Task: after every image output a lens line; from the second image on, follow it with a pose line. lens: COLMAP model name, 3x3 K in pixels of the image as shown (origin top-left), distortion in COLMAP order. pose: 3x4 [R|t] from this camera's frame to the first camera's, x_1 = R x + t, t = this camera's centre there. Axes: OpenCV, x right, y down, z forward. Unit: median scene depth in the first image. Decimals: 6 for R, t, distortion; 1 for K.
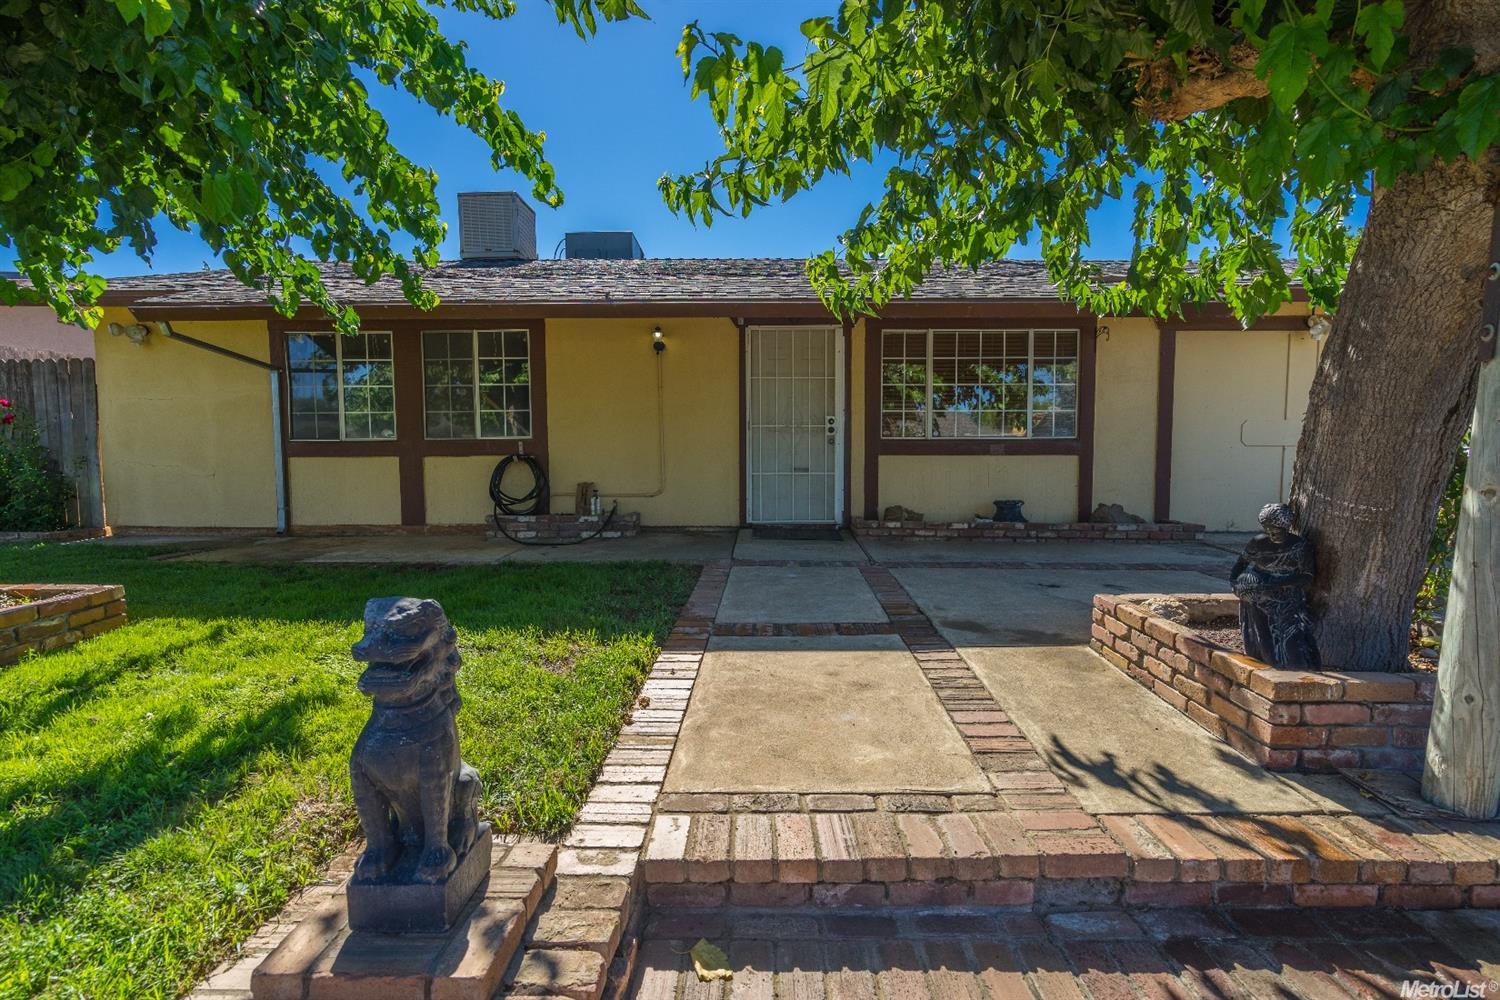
lens RADIAL K [[674.2, 0, 749.1], [0, 674.2, 502.6], [0, 0, 1]] dist [-0.004093, 0.000520]
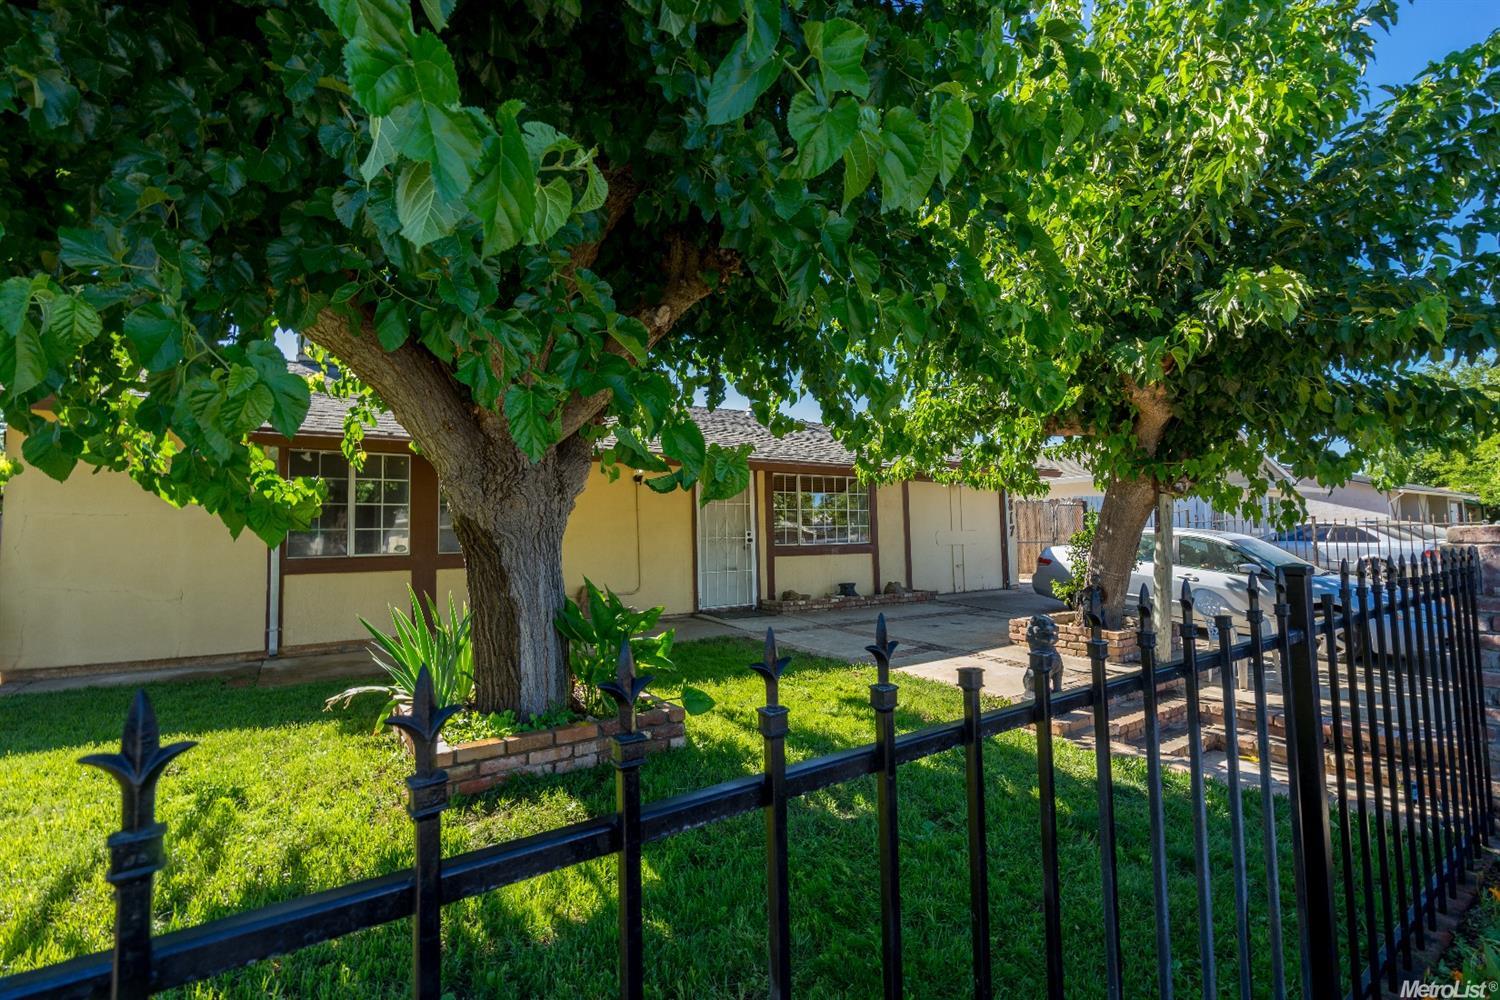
lens RADIAL K [[671.0, 0, 749.1], [0, 671.0, 503.5], [0, 0, 1]] dist [-0.003880, 0.001042]
pose [[0.818764, 0.018147, 0.573843, -1.599554], [0.061554, 0.990965, -0.119164, -0.032381], [-0.570821, 0.132890, 0.810249, -0.390464]]
